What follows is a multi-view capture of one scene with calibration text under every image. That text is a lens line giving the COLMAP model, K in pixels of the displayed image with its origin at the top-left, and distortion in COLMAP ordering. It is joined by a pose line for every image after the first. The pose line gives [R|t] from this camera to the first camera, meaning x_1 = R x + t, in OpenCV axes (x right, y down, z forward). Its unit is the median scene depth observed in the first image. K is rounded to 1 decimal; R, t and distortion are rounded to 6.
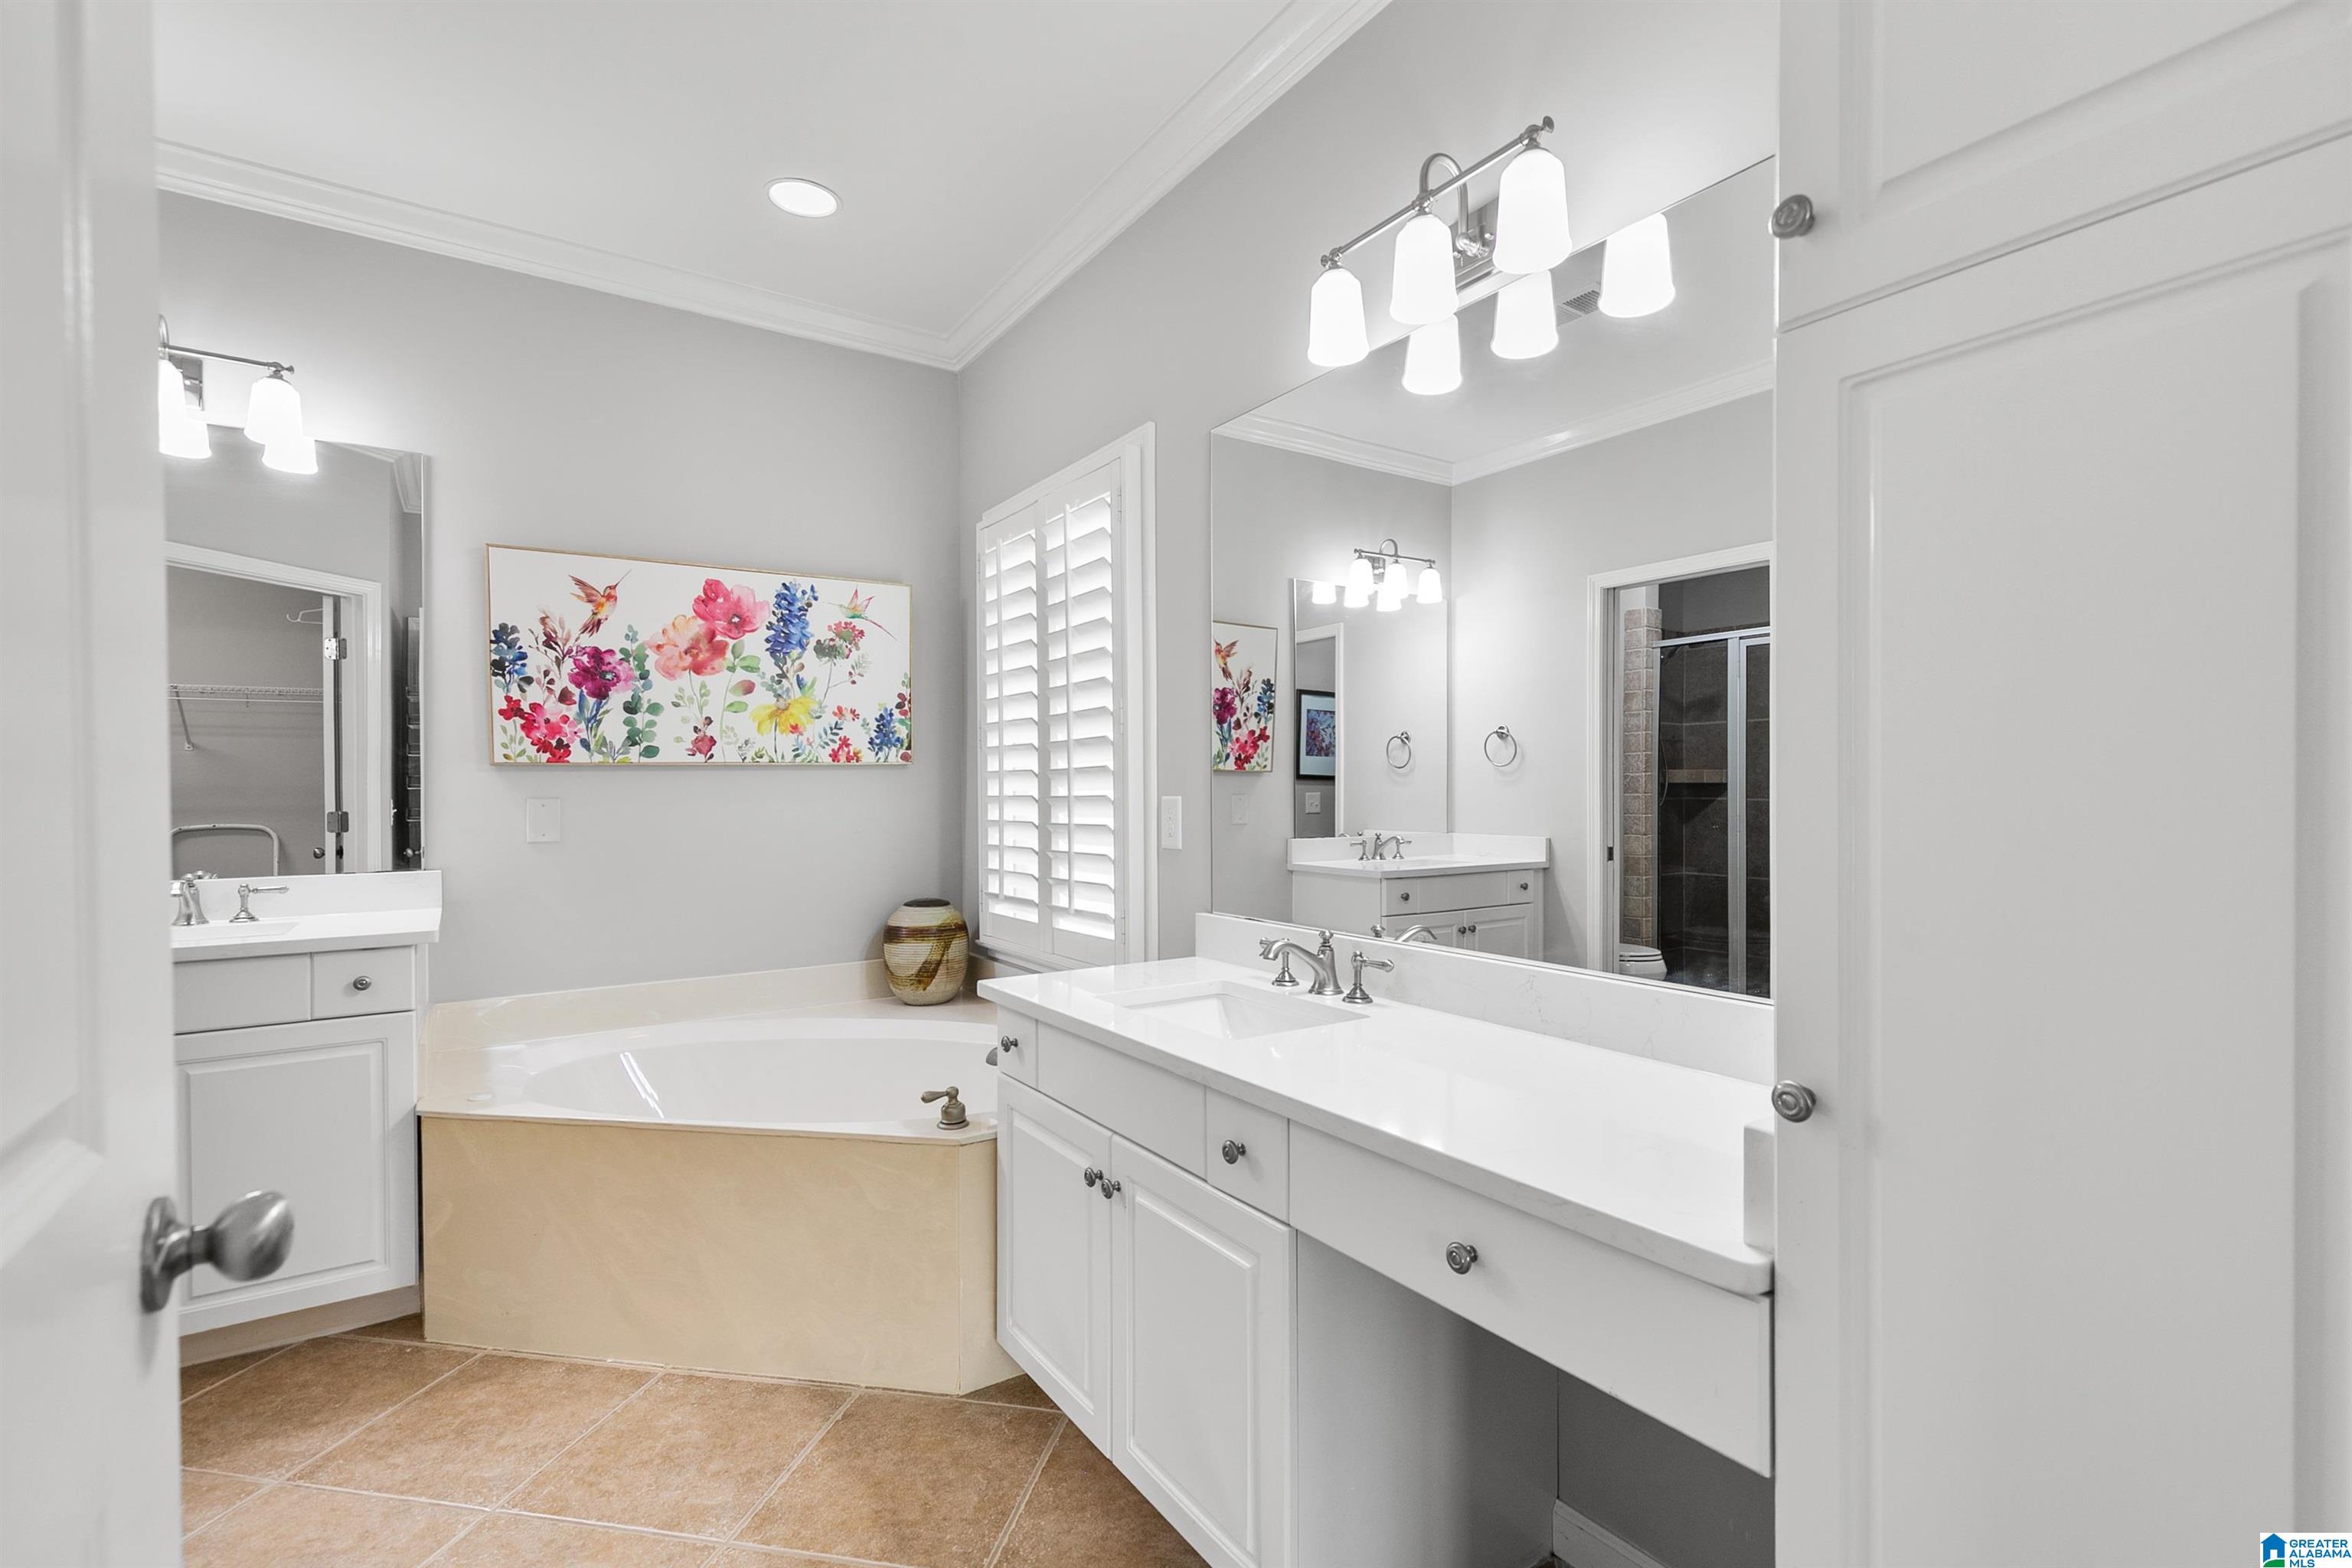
lens RADIAL K [[1058.3, 0, 1179.6], [0, 1058.3, 793.1], [0, 0, 1]] dist [0.002862, 0.001270]
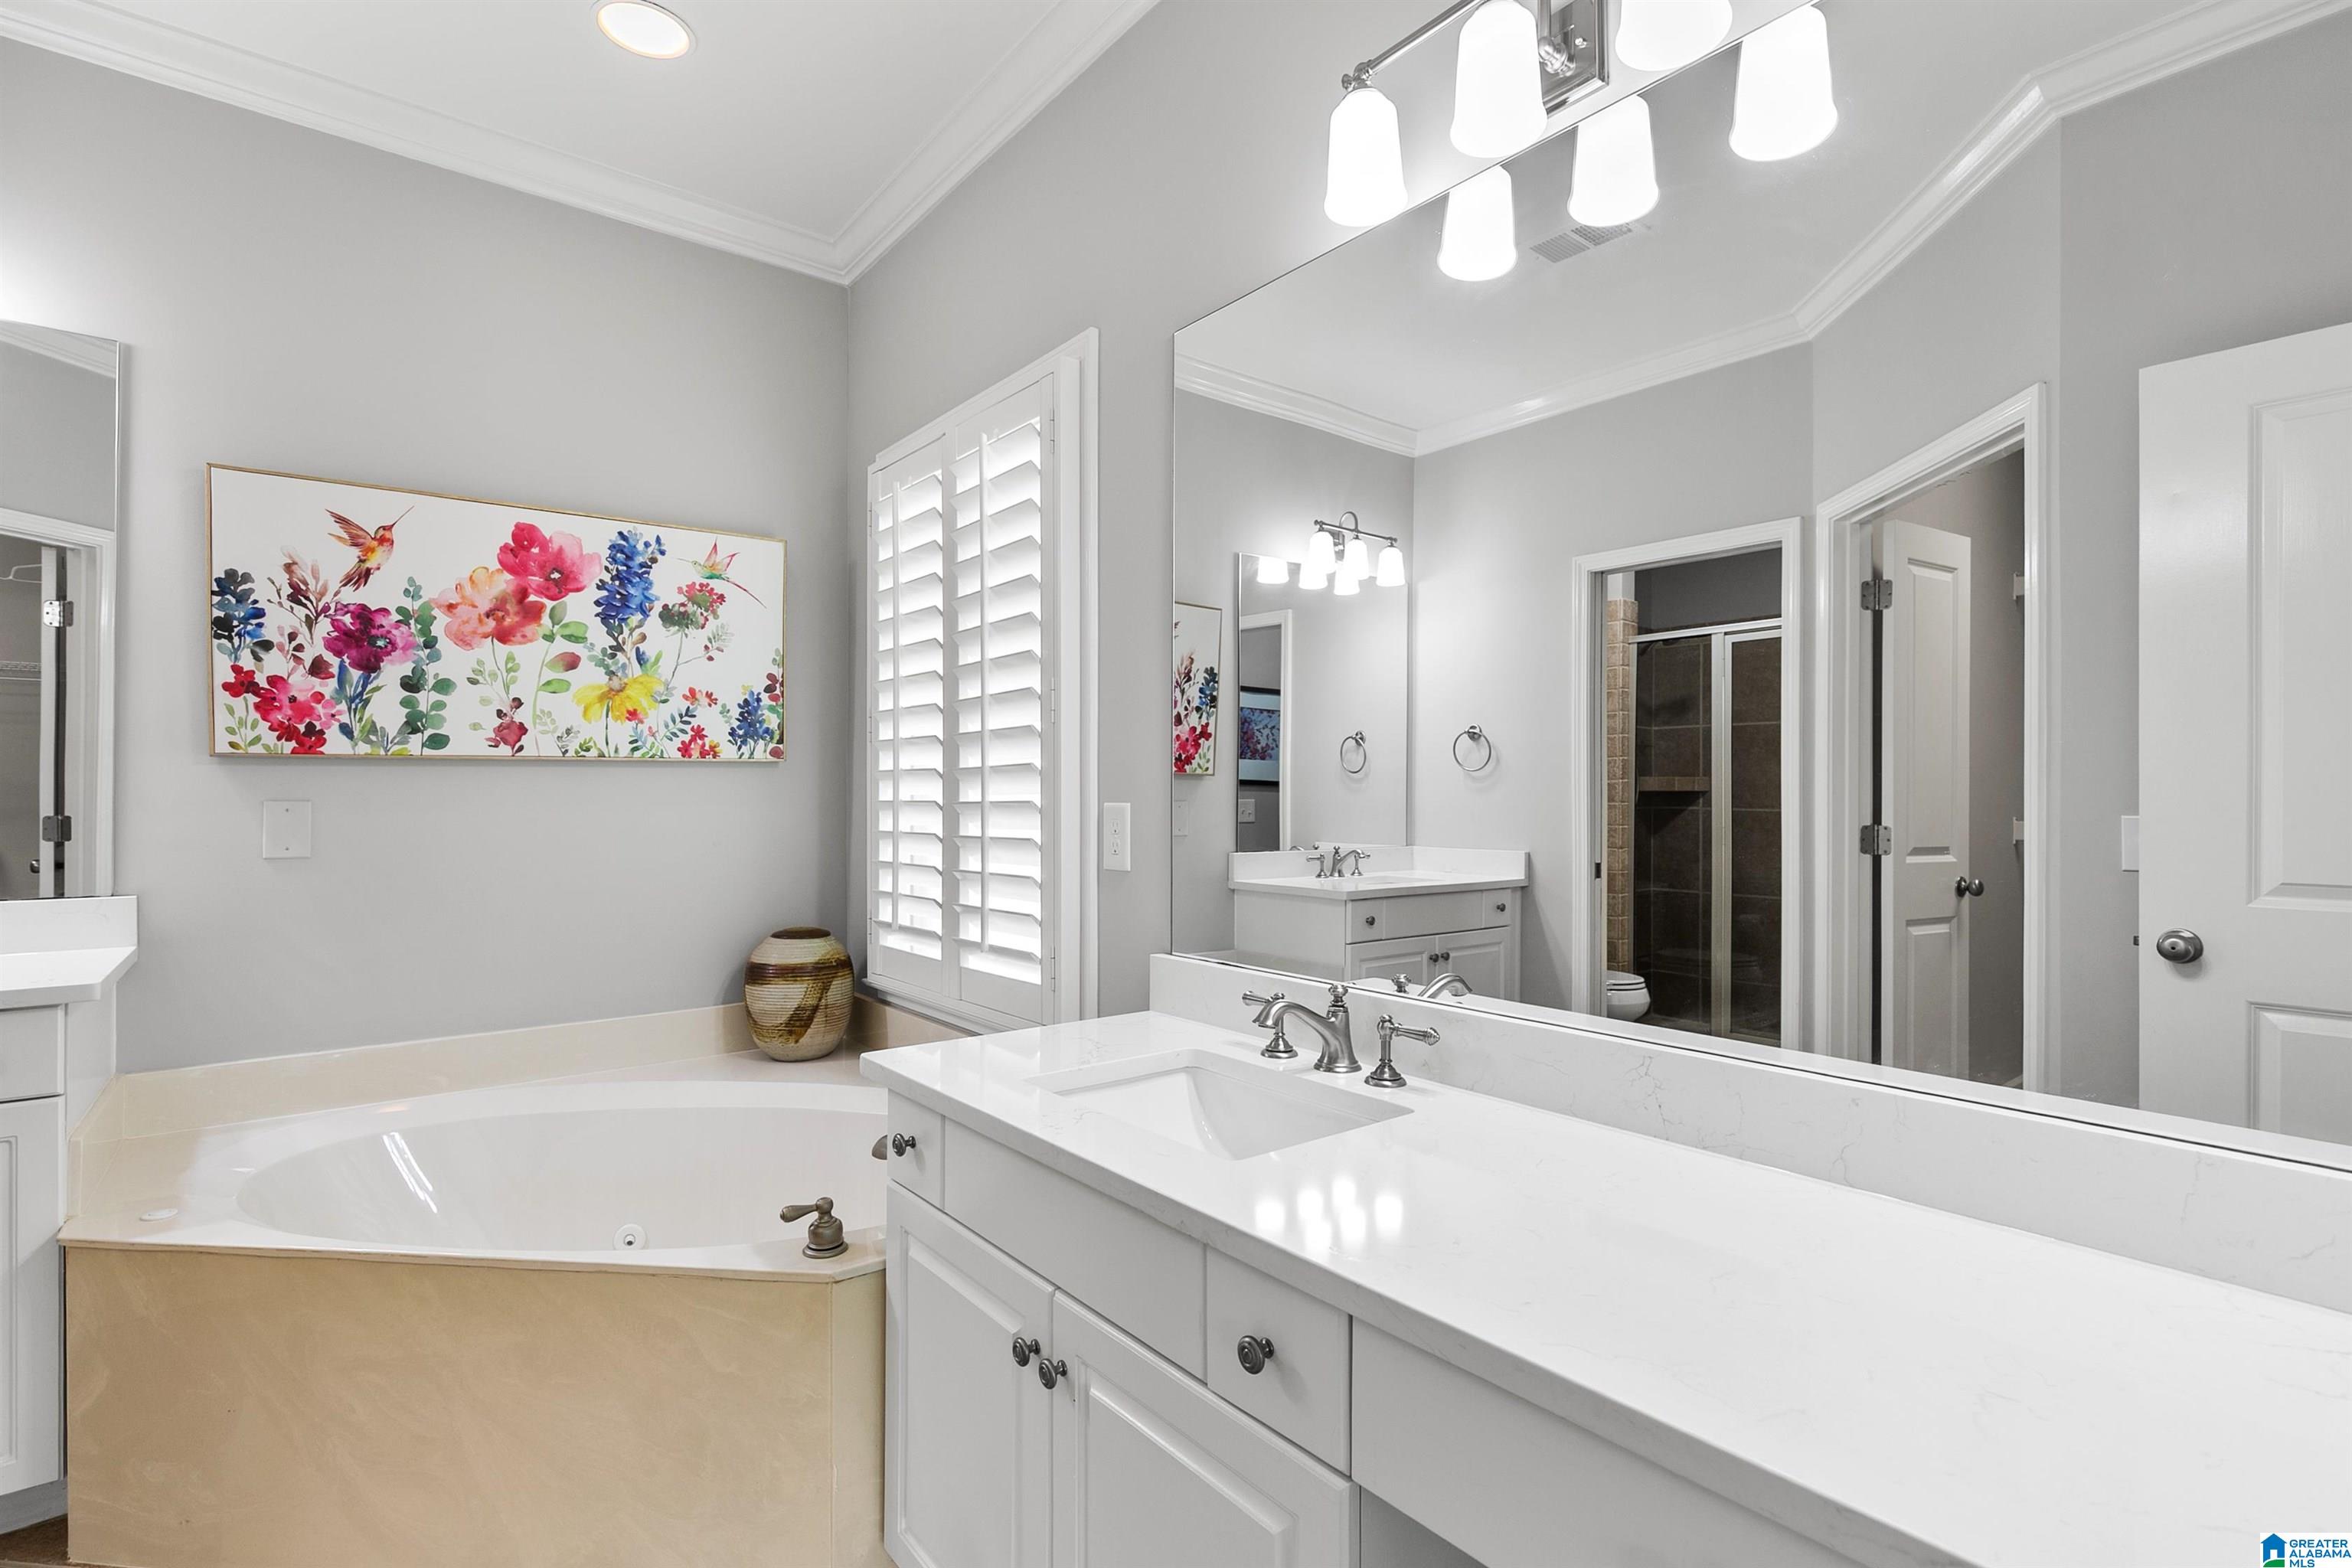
lens RADIAL K [[1100.9, 0, 1182.6], [0, 1100.9, 789.3], [0, 0, 1]] dist [-0.011898, 0.003075]
pose [[0.996208, 0.007047, 0.086717, -0.023486], [-0.006218, 0.999932, -0.009826, 0.000521], [-0.086781, 0.009250, 0.996184, 0.144761]]
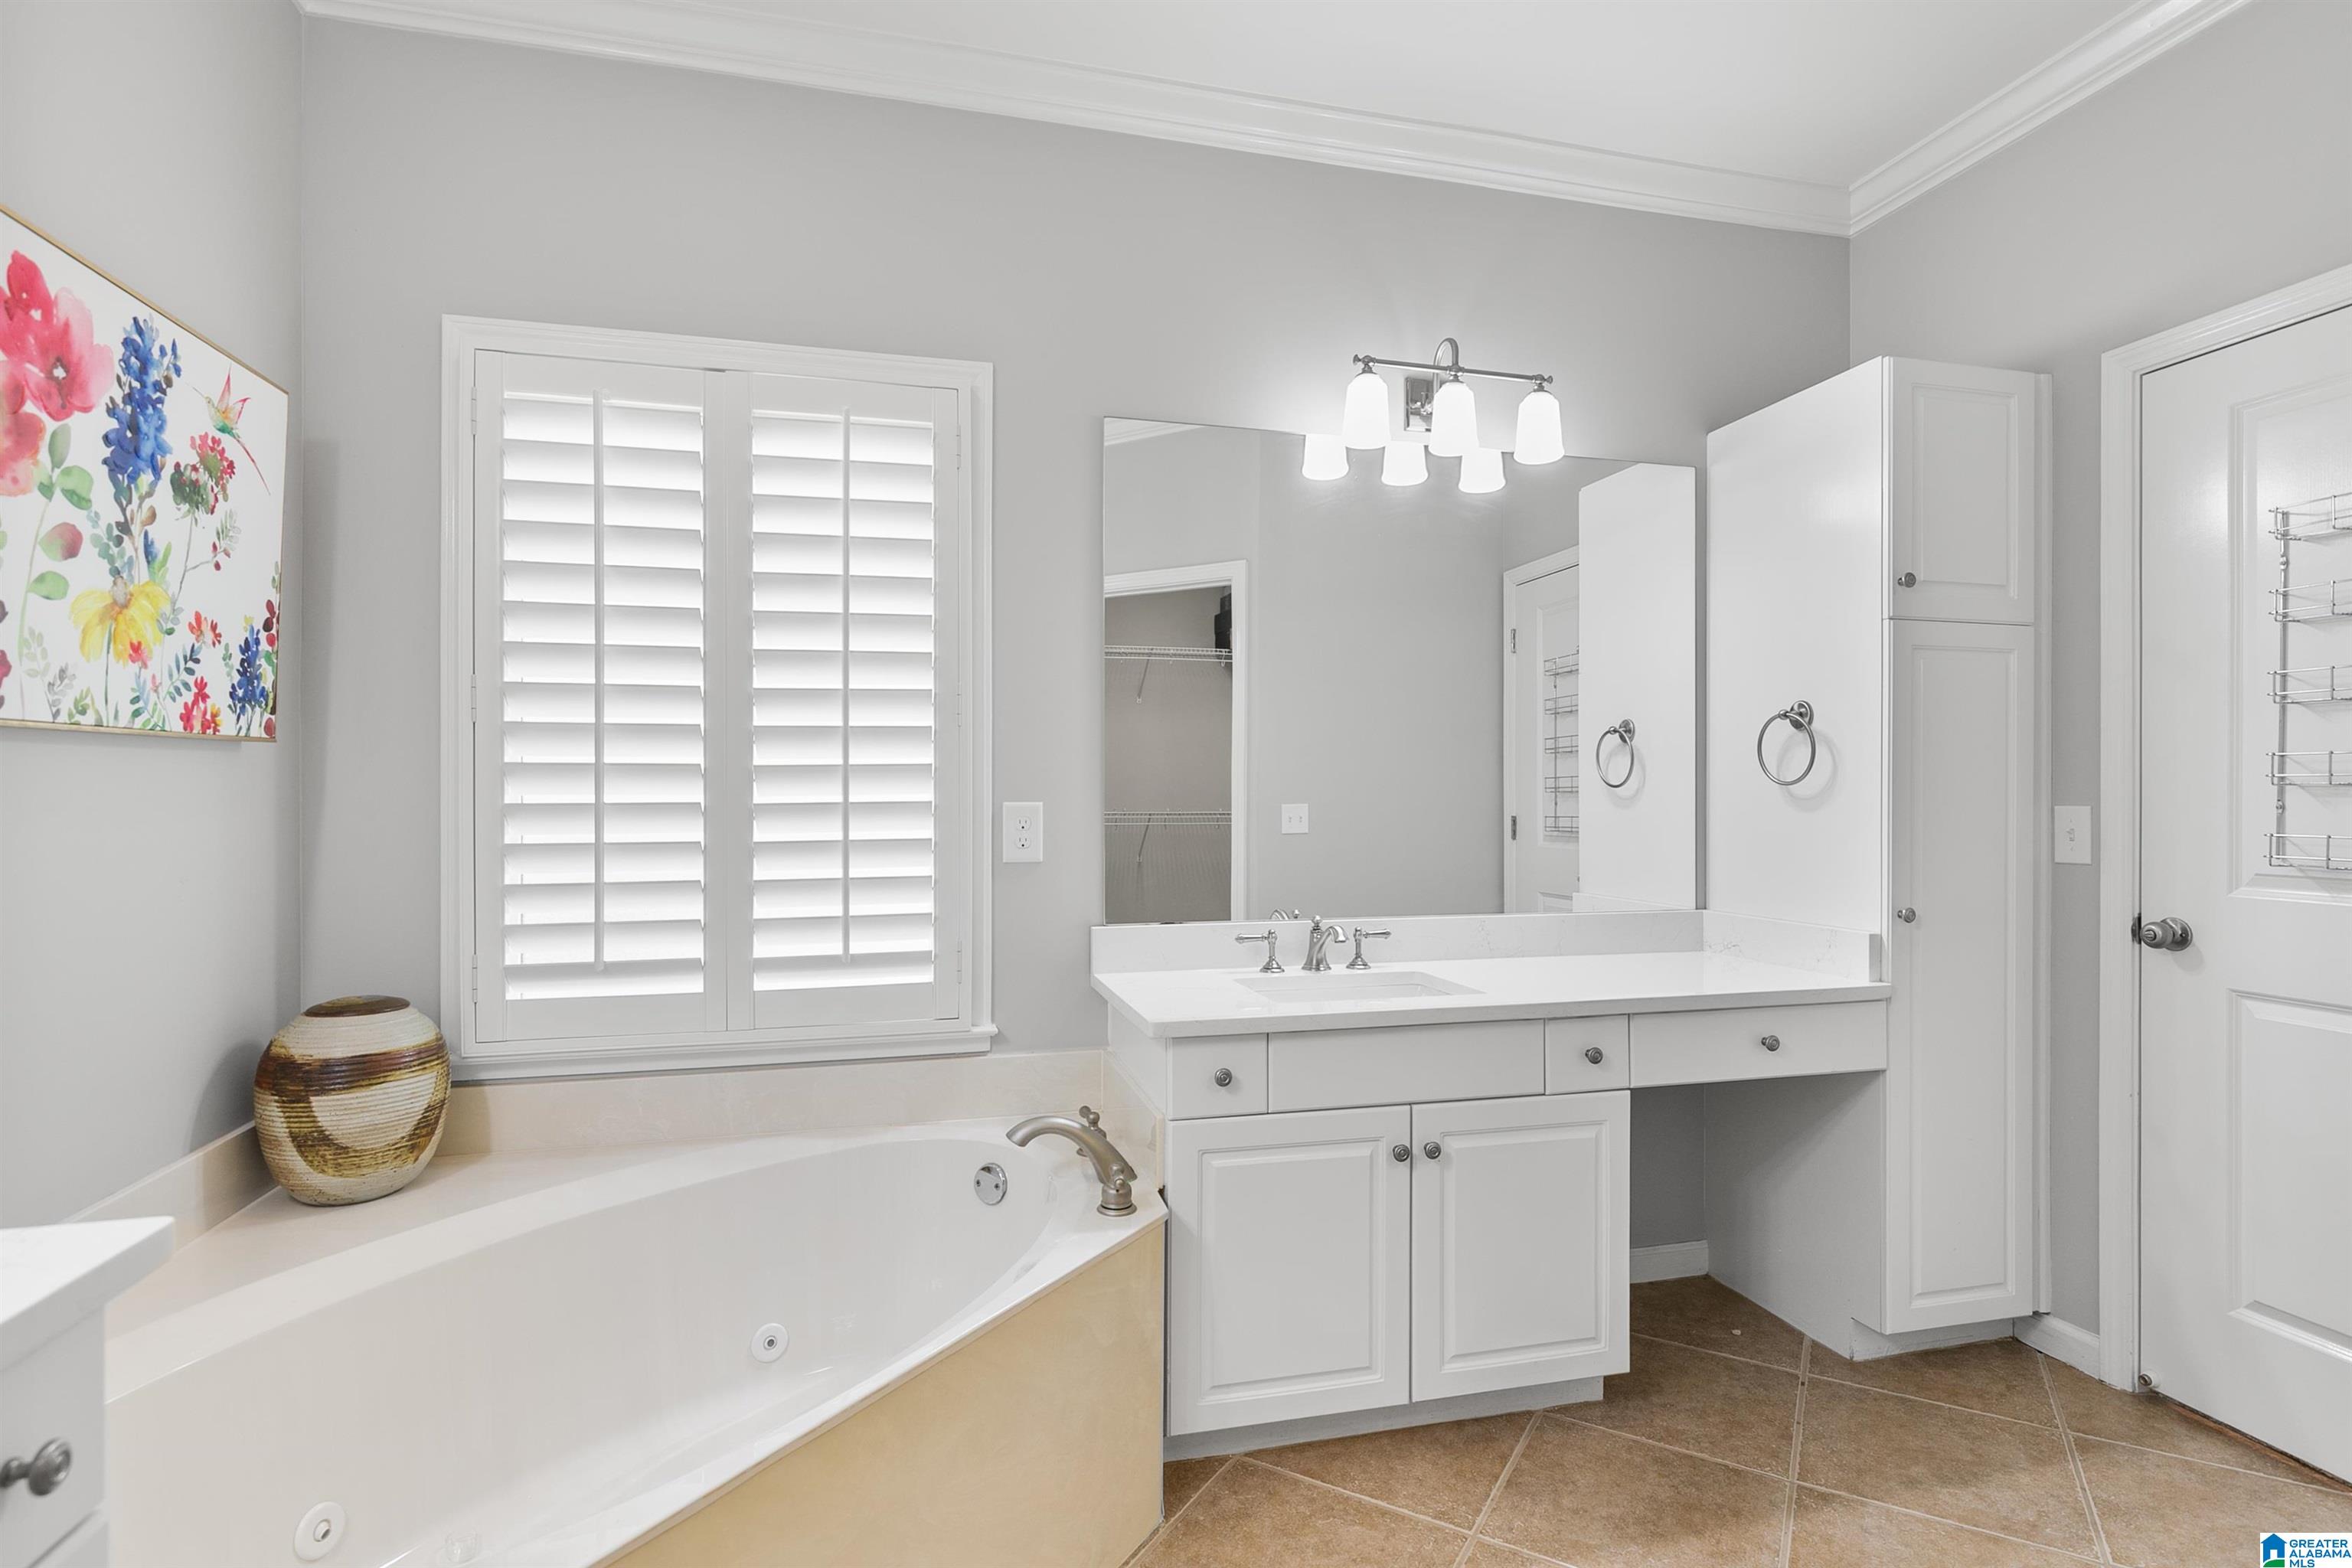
lens RADIAL K [[1151.1, 0, 1182.8], [0, 1151.1, 792.2], [0, 0, 1]] dist [-0.001440, 0.000957]
pose [[0.332810, 0.008063, 0.942959, -0.676018], [0.002314, 0.999953, -0.009367, 0.003102], [-0.942991, 0.005300, 0.332776, 0.434968]]
